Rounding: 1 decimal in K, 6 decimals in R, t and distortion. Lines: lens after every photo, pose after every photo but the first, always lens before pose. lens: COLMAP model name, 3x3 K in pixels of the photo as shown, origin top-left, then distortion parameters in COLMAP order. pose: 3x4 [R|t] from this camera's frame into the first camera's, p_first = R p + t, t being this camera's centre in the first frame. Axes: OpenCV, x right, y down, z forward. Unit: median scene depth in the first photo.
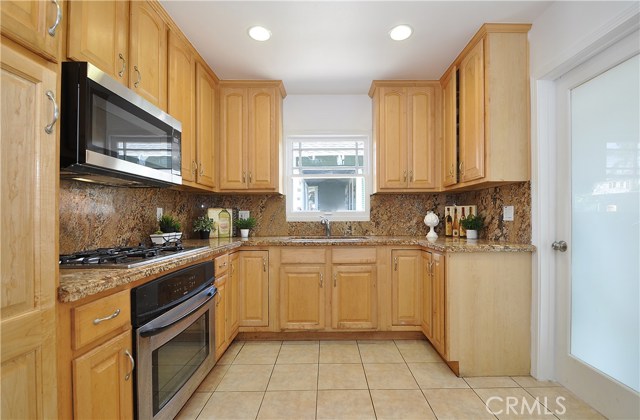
lens RADIAL K [[287.6, 0, 331.8], [0, 287.6, 211.7], [0, 0, 1]] dist [0.000298, -0.000181]
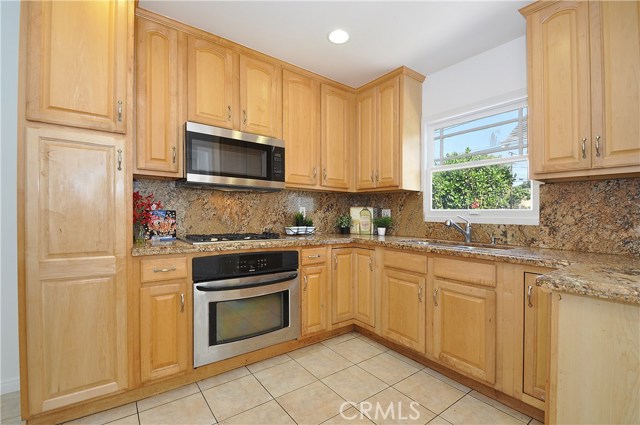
lens RADIAL K [[286.4, 0, 329.6], [0, 286.4, 213.4], [0, 0, 1]] dist [-0.000729, -0.000096]
pose [[0.593100, 0.011671, -0.805045, 0.460728], [-0.003453, 0.999923, 0.011952, 0.000025], [0.805122, -0.004309, 0.593094, 0.298797]]
